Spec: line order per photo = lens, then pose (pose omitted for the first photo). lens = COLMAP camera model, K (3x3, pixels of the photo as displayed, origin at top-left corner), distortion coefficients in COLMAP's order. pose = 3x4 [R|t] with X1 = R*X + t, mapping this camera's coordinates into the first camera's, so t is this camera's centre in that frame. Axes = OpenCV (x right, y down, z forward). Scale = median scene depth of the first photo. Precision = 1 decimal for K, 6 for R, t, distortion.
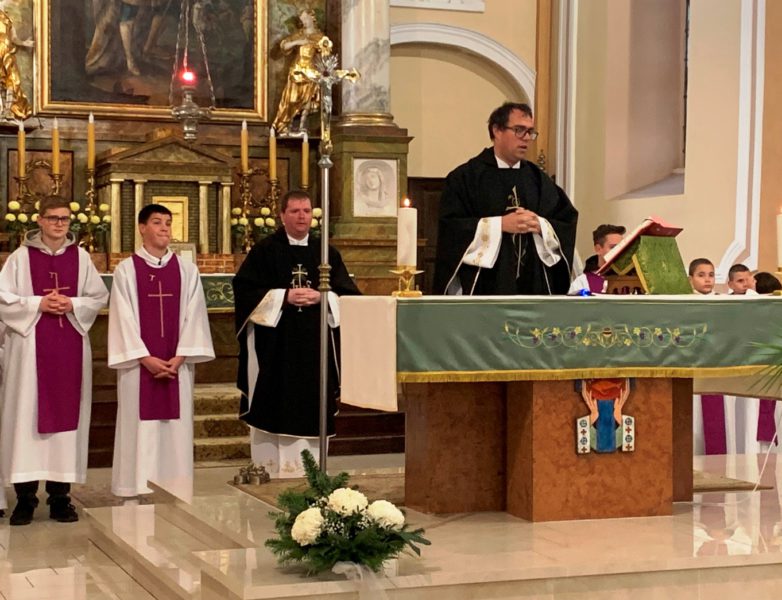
lens RADIAL K [[1631.4, 0, 391.4], [0, 1631.4, 286.5], [0, 0, 1]] dist [0.061172, 0.203836]
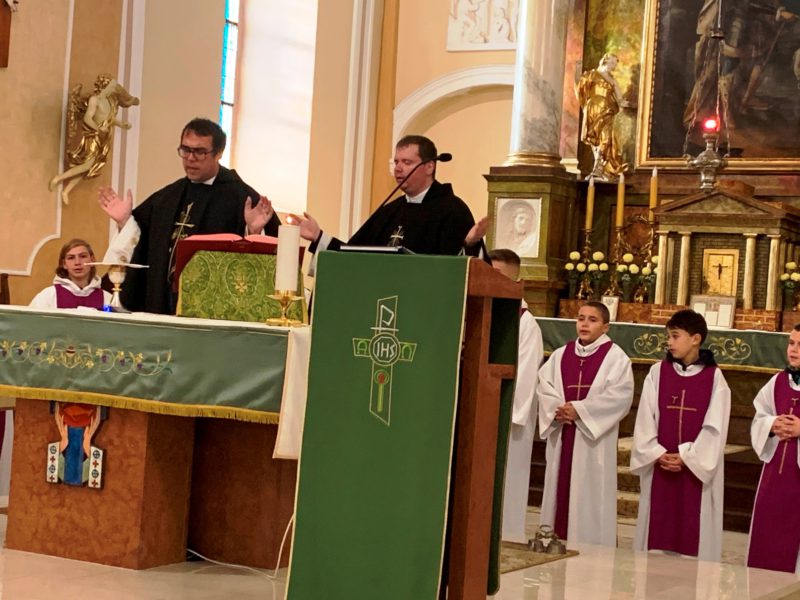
lens RADIAL K [[1472.3, 0, 400.0], [0, 1472.3, 300.0], [0, 0, 1]] dist [0.104044, -0.091616]
pose [[0.665635, 0.033016, -0.745547, 0.851287], [-0.064742, 0.997809, -0.013616, -0.000863], [0.743464, 0.057331, 0.666314, 0.581275]]
